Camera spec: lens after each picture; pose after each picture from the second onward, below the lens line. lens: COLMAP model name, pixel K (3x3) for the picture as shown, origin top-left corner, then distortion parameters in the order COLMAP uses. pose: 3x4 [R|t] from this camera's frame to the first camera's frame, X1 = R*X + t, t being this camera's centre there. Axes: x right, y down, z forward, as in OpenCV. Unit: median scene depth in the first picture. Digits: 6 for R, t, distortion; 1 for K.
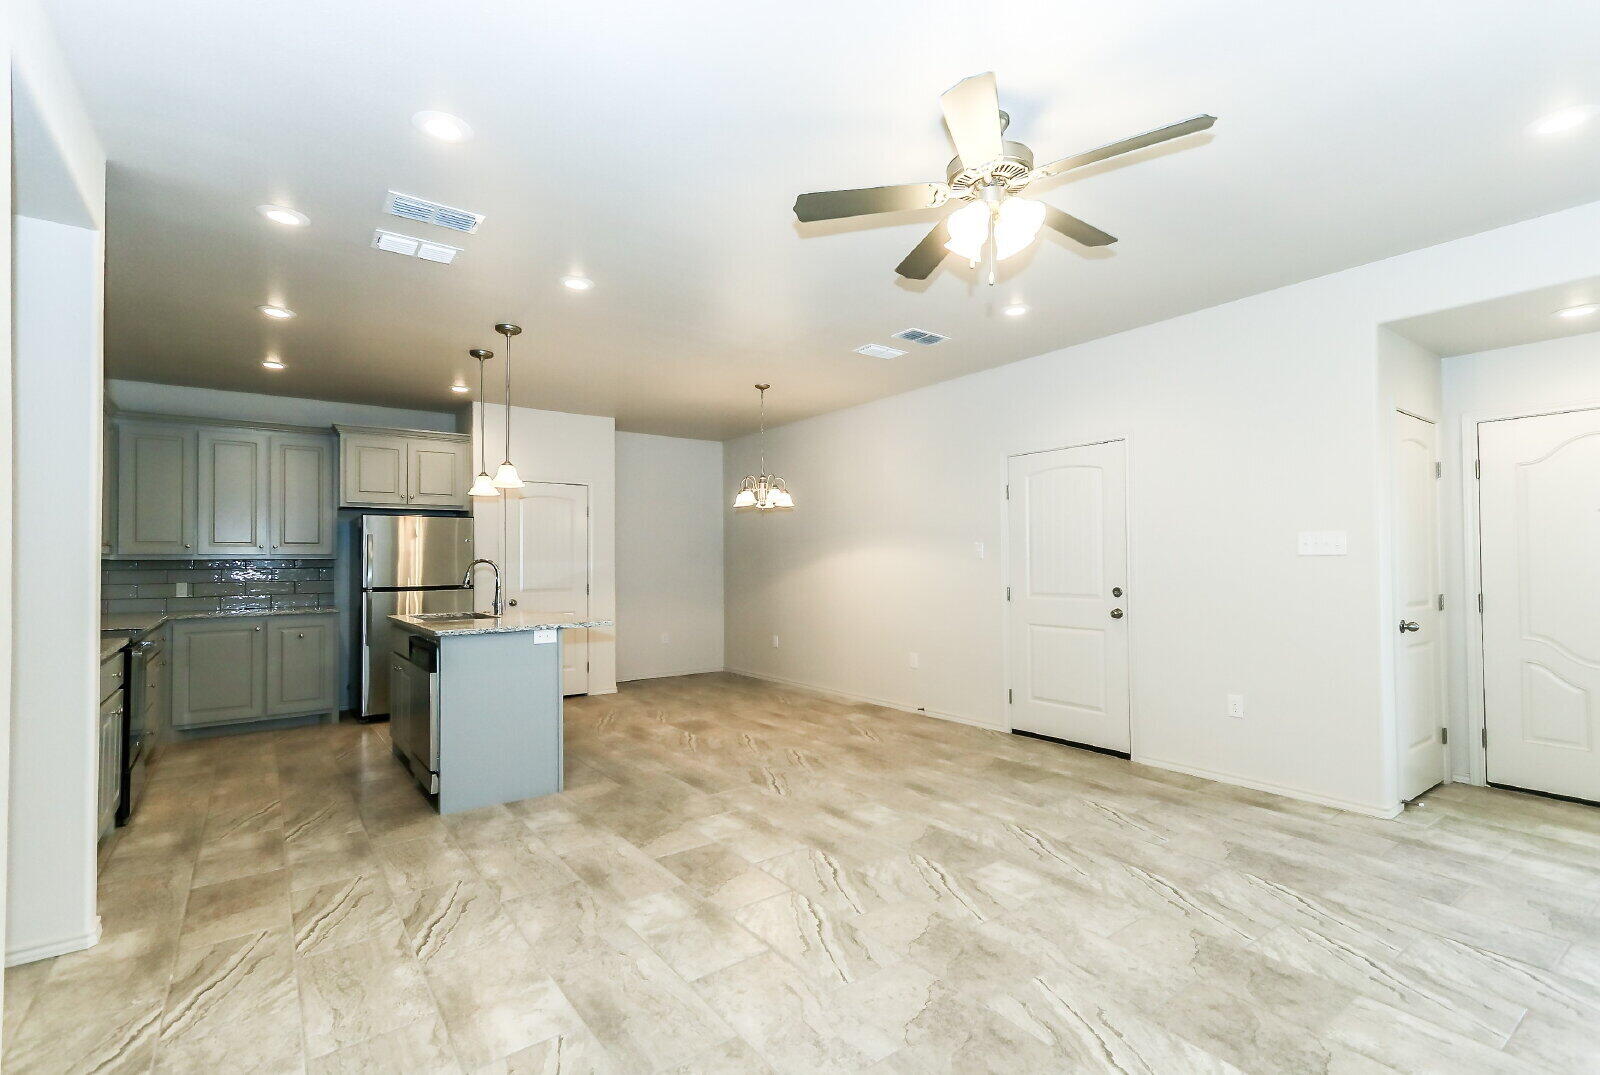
lens RADIAL K [[737.0, 0, 808.1], [0, 737.0, 542.4], [0, 0, 1]] dist [0.020121, -0.002691]
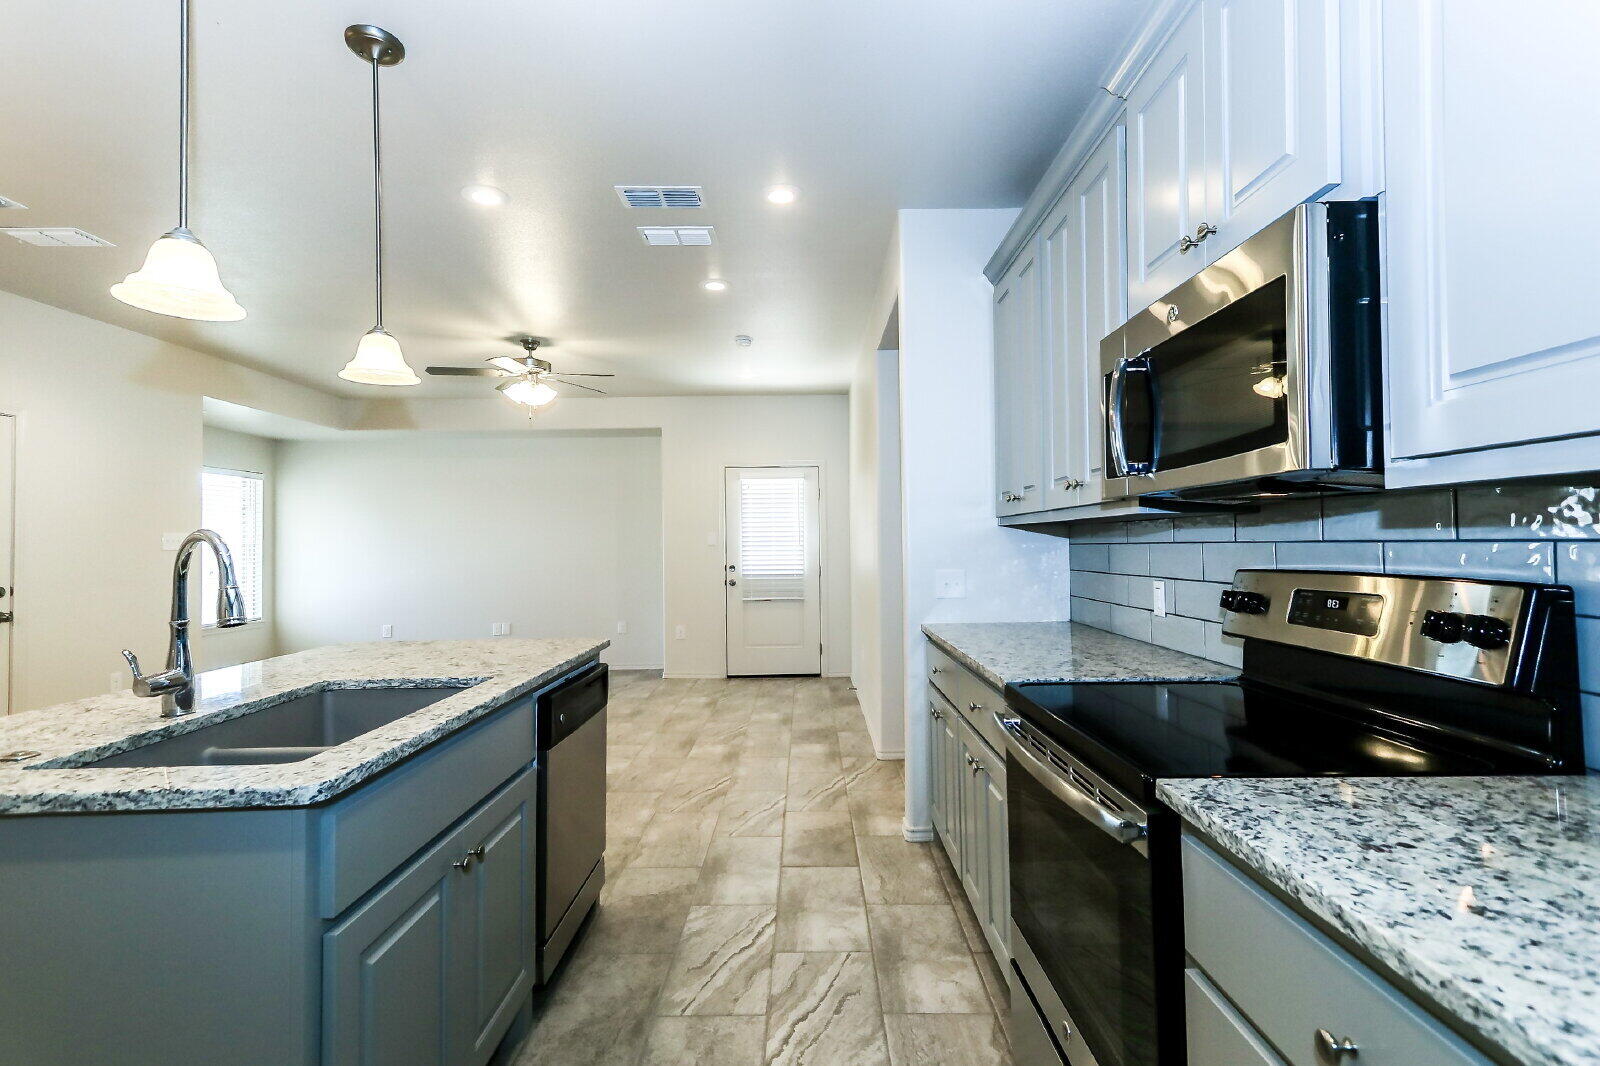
lens RADIAL K [[727.0, 0, 815.3], [0, 727.0, 516.8], [0, 0, 1]] dist [0.018531, -0.001075]
pose [[-0.810588, 0.041379, 0.584153, -1.068865], [0.000581, 0.997557, -0.069856, 0.055168], [-0.585616, -0.056285, -0.808632, 1.445408]]
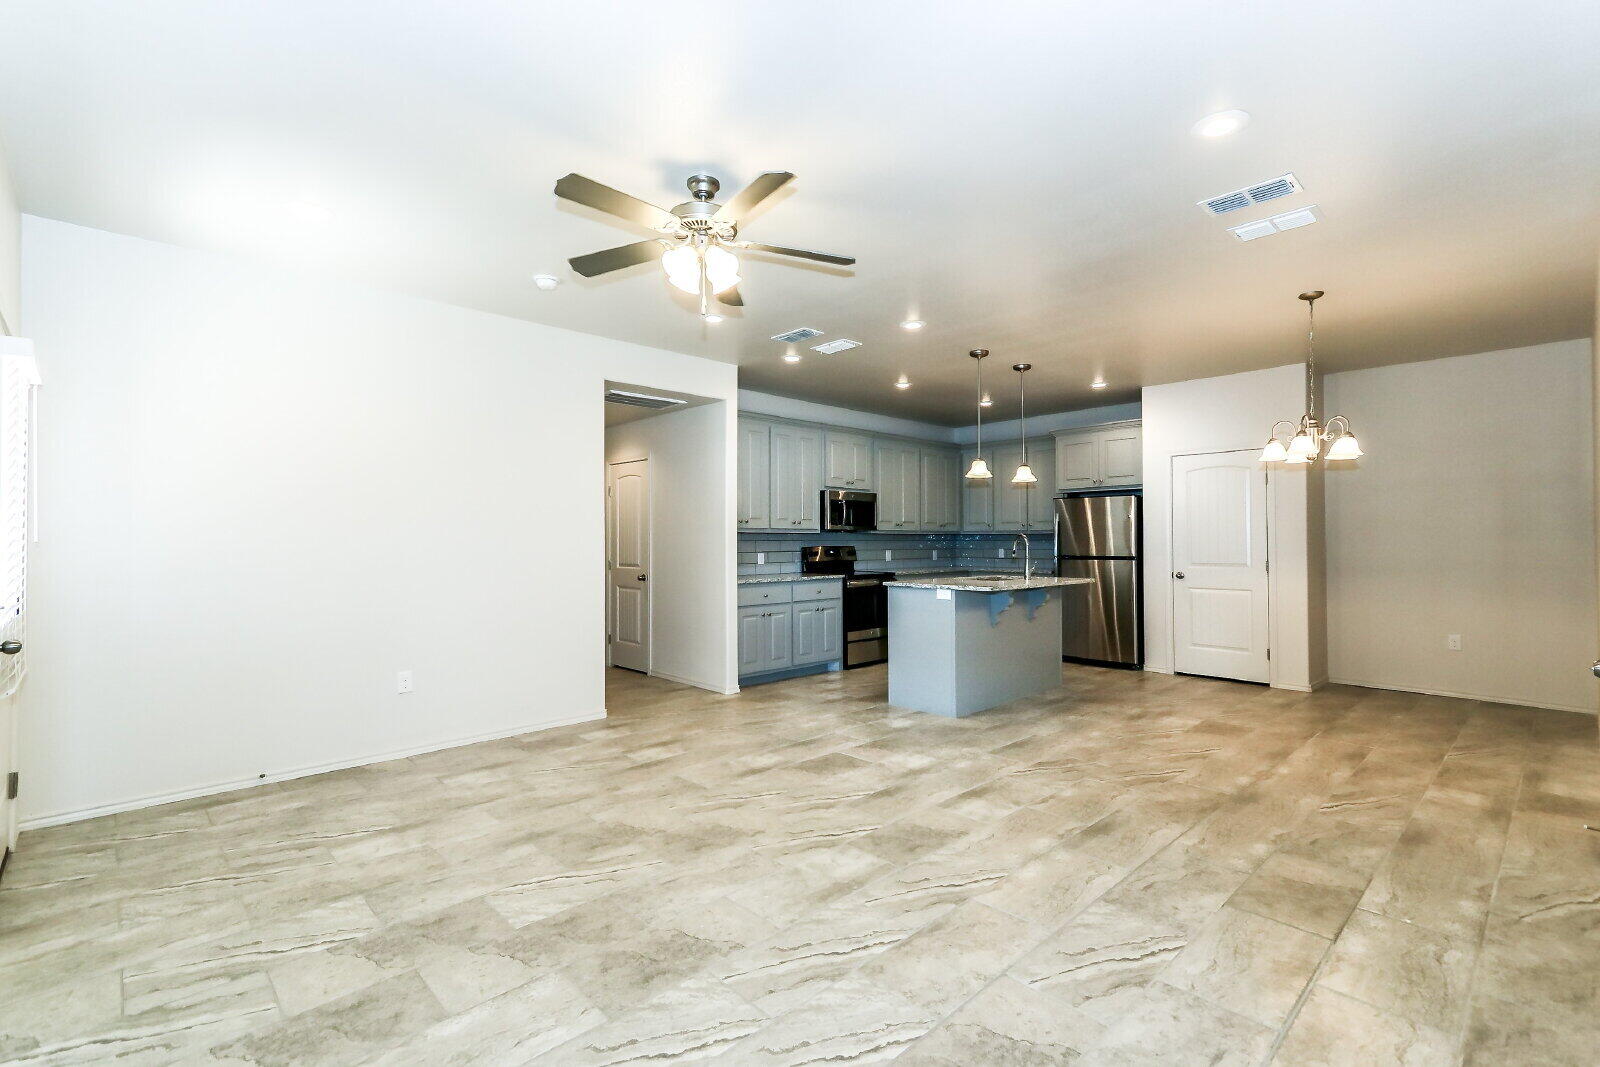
lens RADIAL K [[727.0, 0, 806.0], [0, 727.0, 521.8], [0, 0, 1]] dist [0.018531, -0.001075]
pose [[0.116871, -0.017406, -0.992995, 0.962650], [0.030197, 0.999446, -0.013965, 0.012005], [0.992688, -0.028354, 0.117331, 0.667279]]
